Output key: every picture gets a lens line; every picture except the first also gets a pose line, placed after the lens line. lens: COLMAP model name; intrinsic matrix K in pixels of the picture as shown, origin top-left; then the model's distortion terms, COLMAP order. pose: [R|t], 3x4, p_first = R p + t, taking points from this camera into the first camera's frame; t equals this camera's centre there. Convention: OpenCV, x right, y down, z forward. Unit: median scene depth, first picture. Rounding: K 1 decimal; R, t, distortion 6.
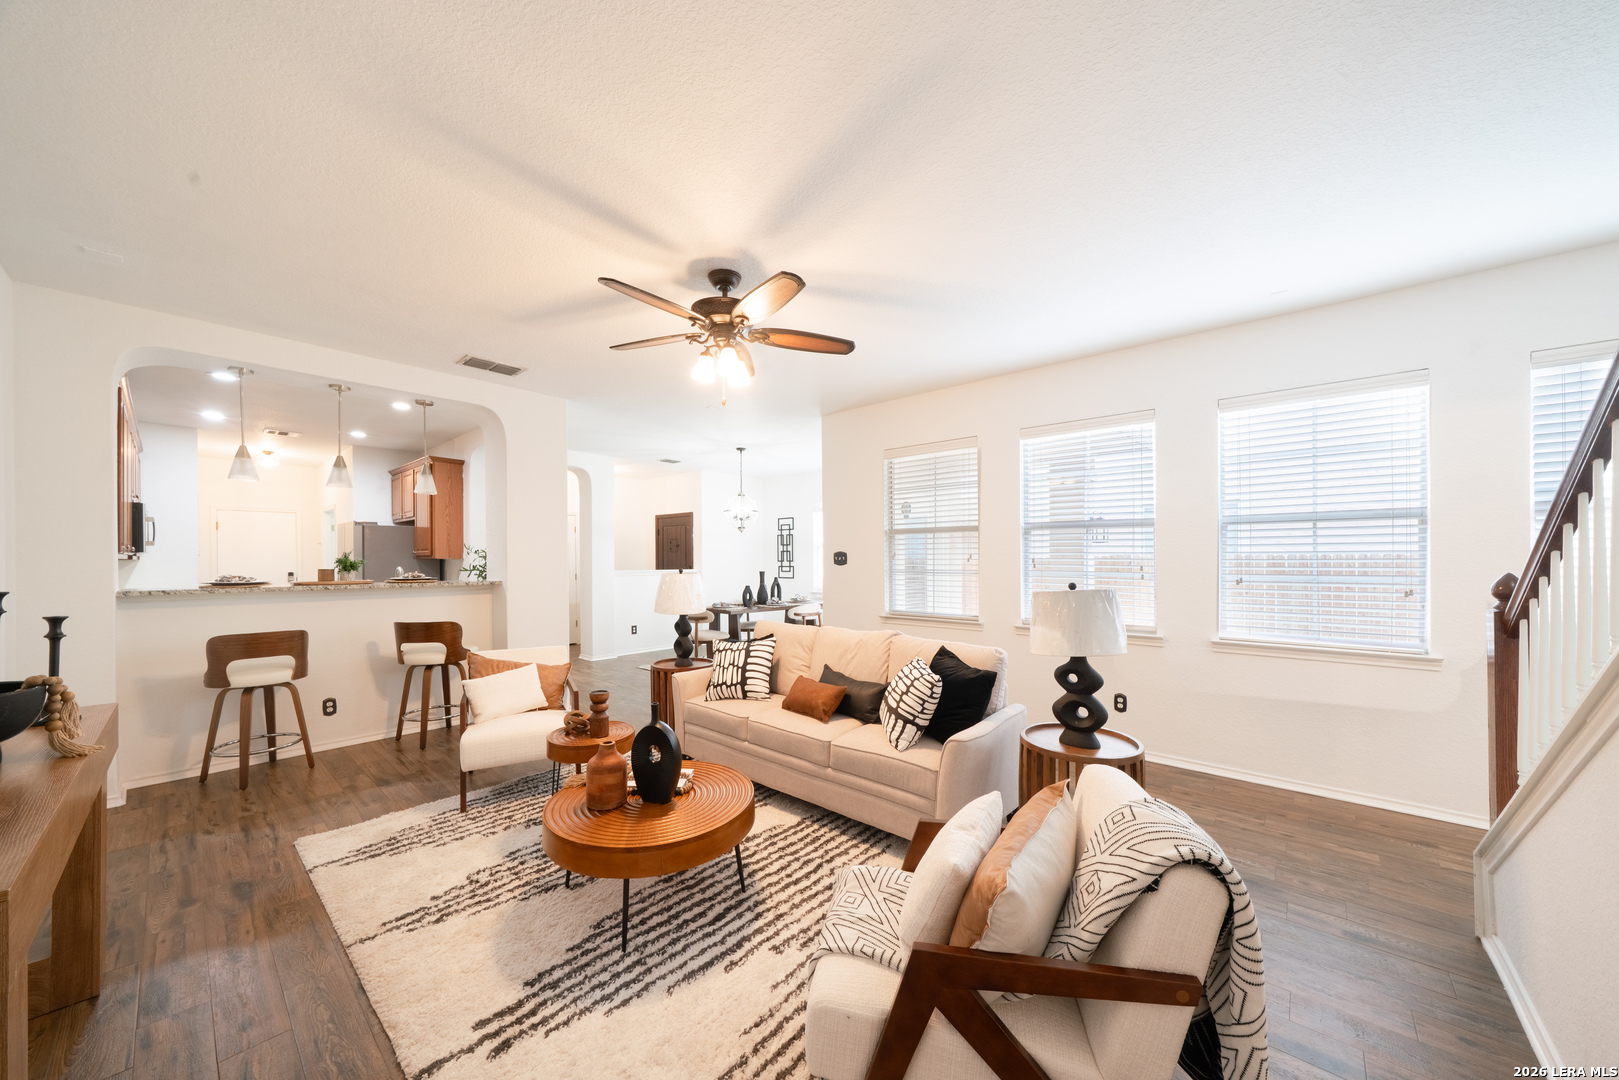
lens RADIAL K [[546.5, 0, 814.7], [0, 546.5, 551.3], [0, 0, 1]] dist [-0.001595, -0.000336]
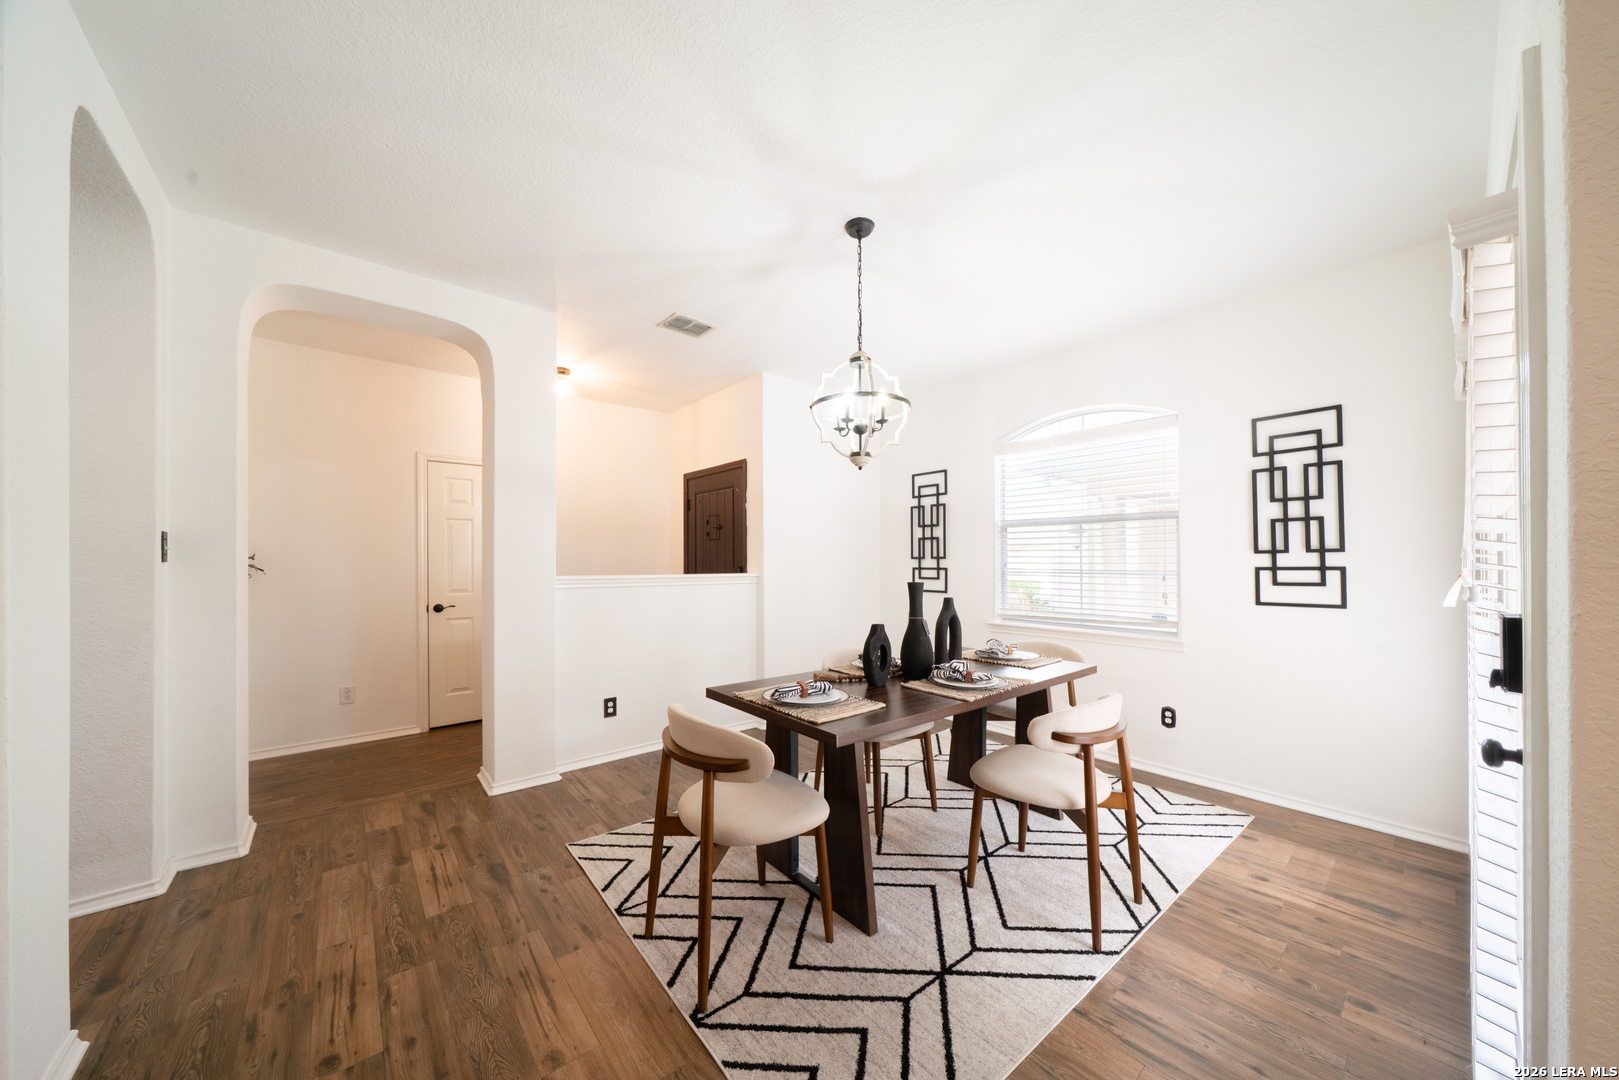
lens RADIAL K [[546.5, 0, 812.0], [0, 546.5, 550.2], [0, 0, 1]] dist [-0.001595, -0.000336]
pose [[0.988866, 0.003495, -0.148767, -0.088631], [-0.004612, 0.999964, -0.007163, 0.015407], [0.148737, 0.007769, 0.988846, 0.515745]]
